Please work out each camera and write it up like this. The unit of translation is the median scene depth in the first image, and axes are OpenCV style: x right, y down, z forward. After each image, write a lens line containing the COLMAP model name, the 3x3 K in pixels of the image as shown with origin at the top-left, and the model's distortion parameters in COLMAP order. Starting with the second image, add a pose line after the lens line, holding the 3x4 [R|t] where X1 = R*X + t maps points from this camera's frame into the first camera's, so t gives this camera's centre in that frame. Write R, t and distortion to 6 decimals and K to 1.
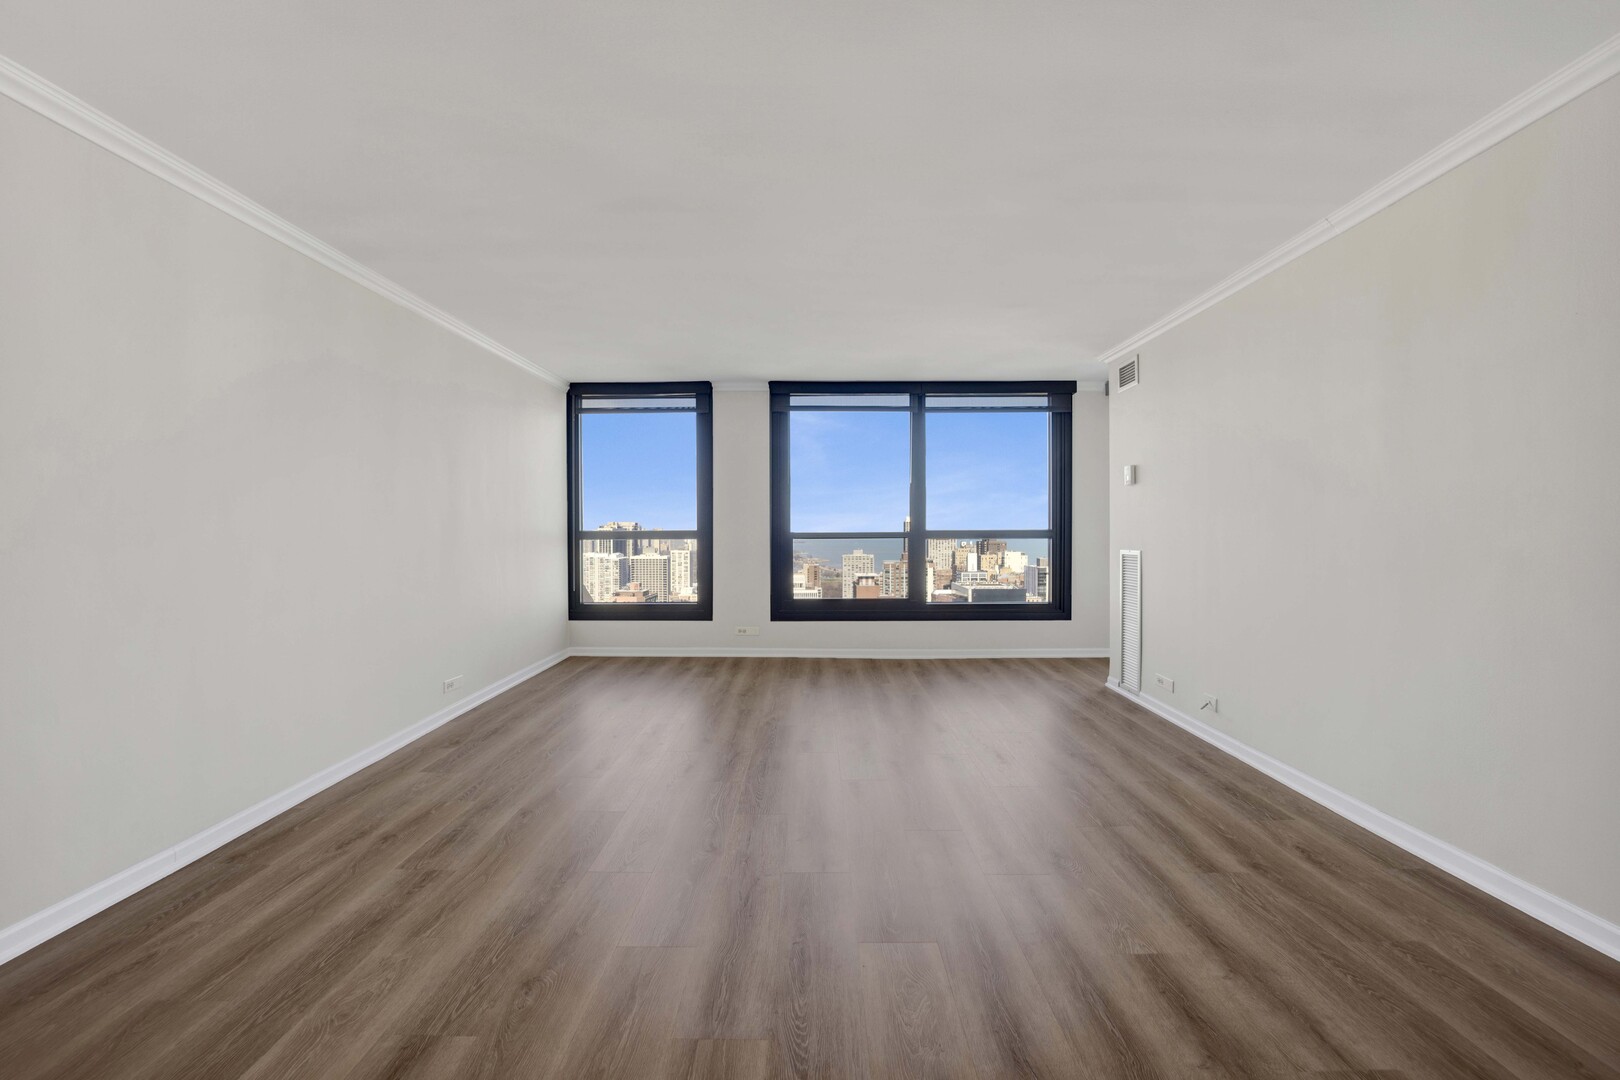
lens RADIAL K [[689.3, 0, 807.4], [0, 689.3, 553.8], [0, 0, 1]] dist [-0.020308, -0.001301]
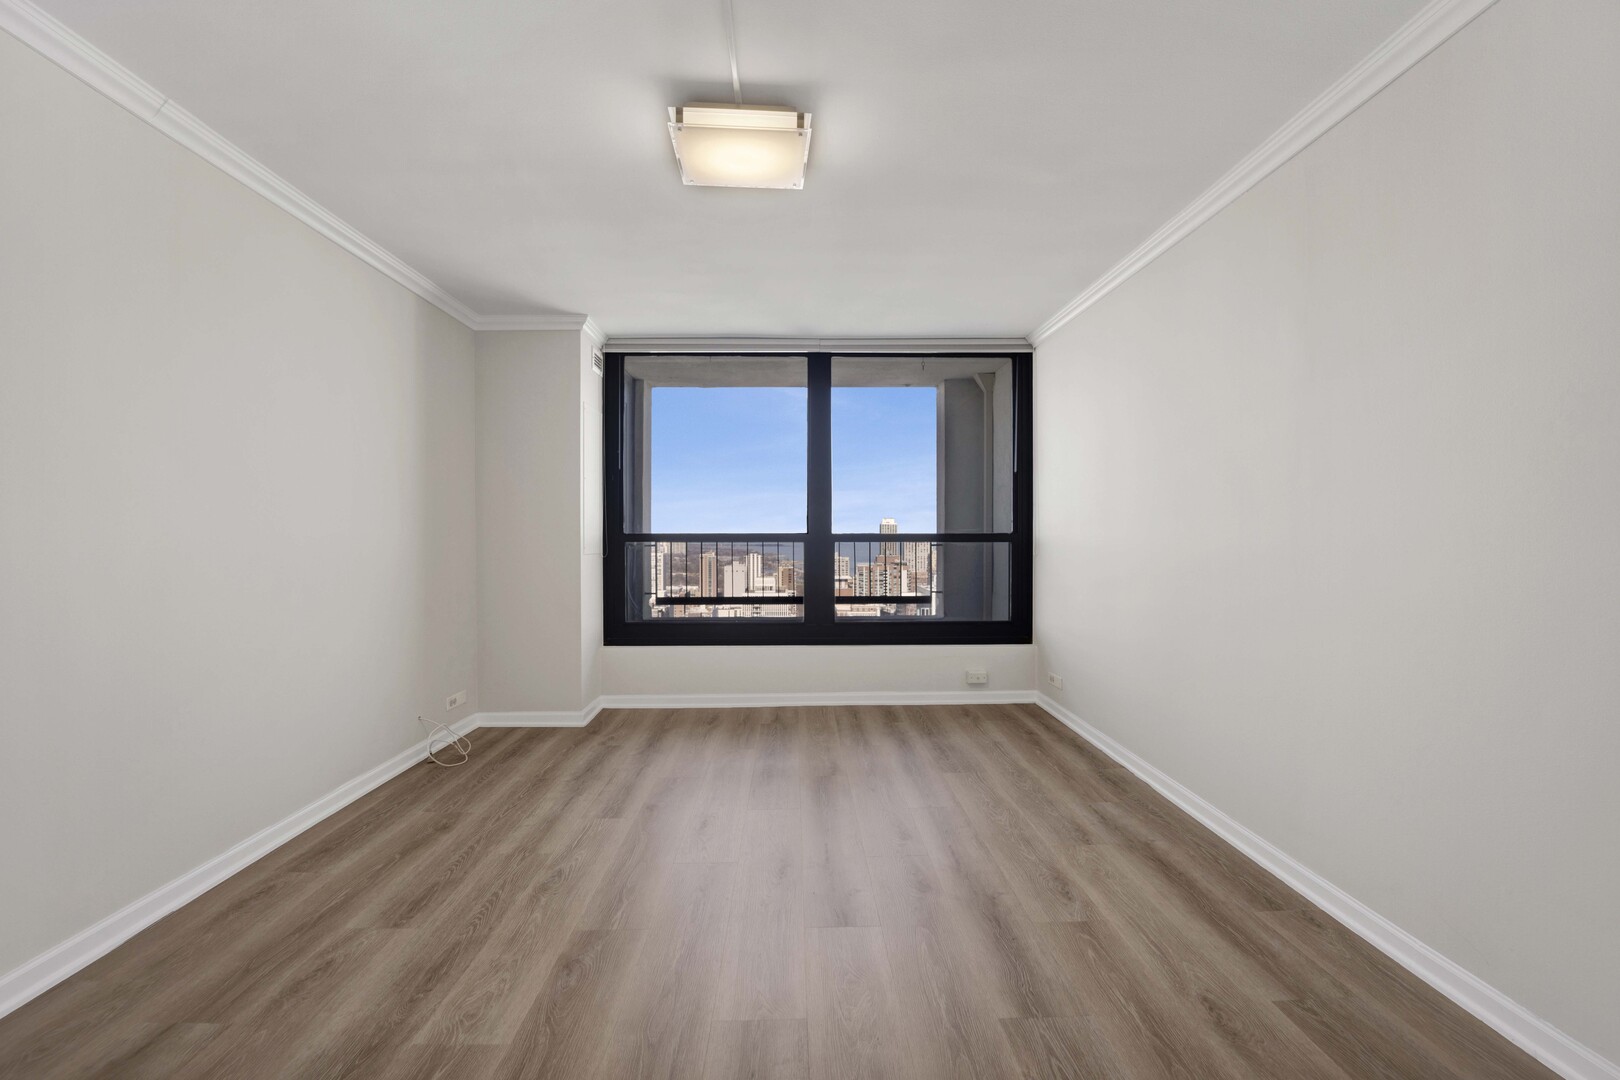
lens RADIAL K [[689.3, 0, 821.8], [0, 689.3, 531.1], [0, 0, 1]] dist [-0.020308, -0.001301]
pose [[0.998278, 0.006932, 0.058247, 0.118576], [-0.004815, 0.999325, -0.036423, -0.008243], [-0.058460, 0.036080, 0.997638, 0.218244]]
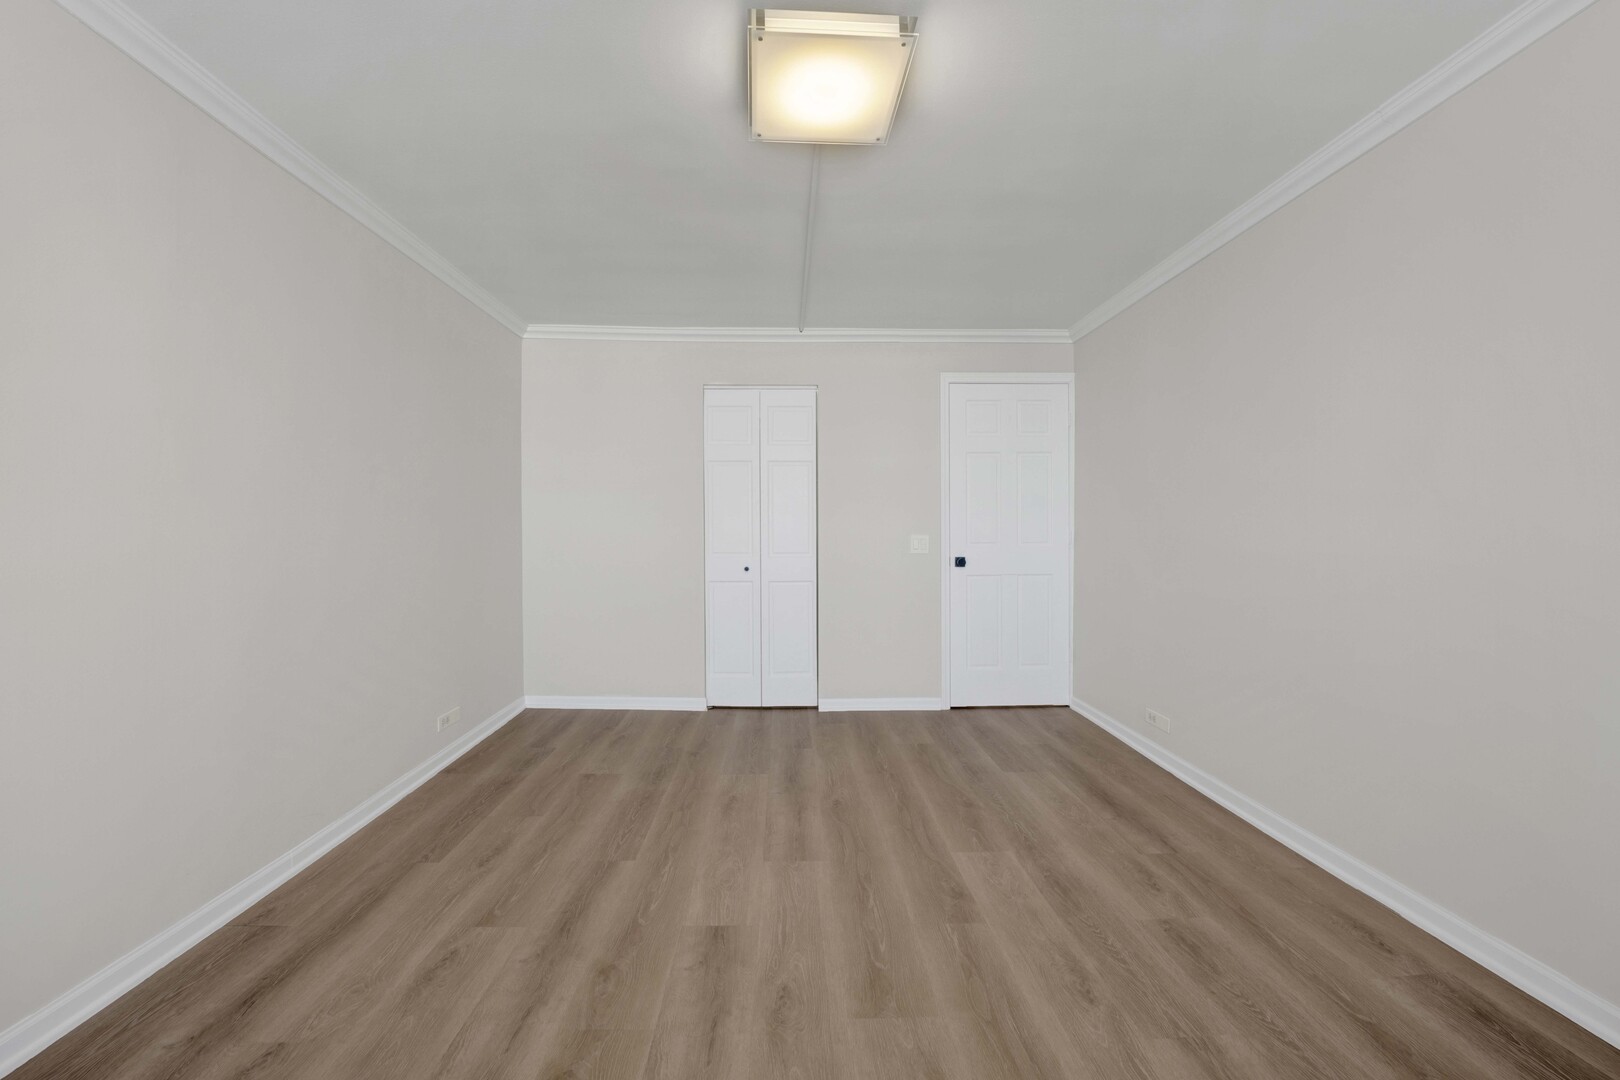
lens RADIAL K [[689.3, 0, 811.9], [0, 689.3, 534.2], [0, 0, 1]] dist [-0.020308, -0.001301]
pose [[-0.998504, 0.010746, -0.053603, 0.125156], [0.009171, 0.999521, 0.029551, -0.066147], [0.053895, 0.029015, -0.998125, 2.108812]]
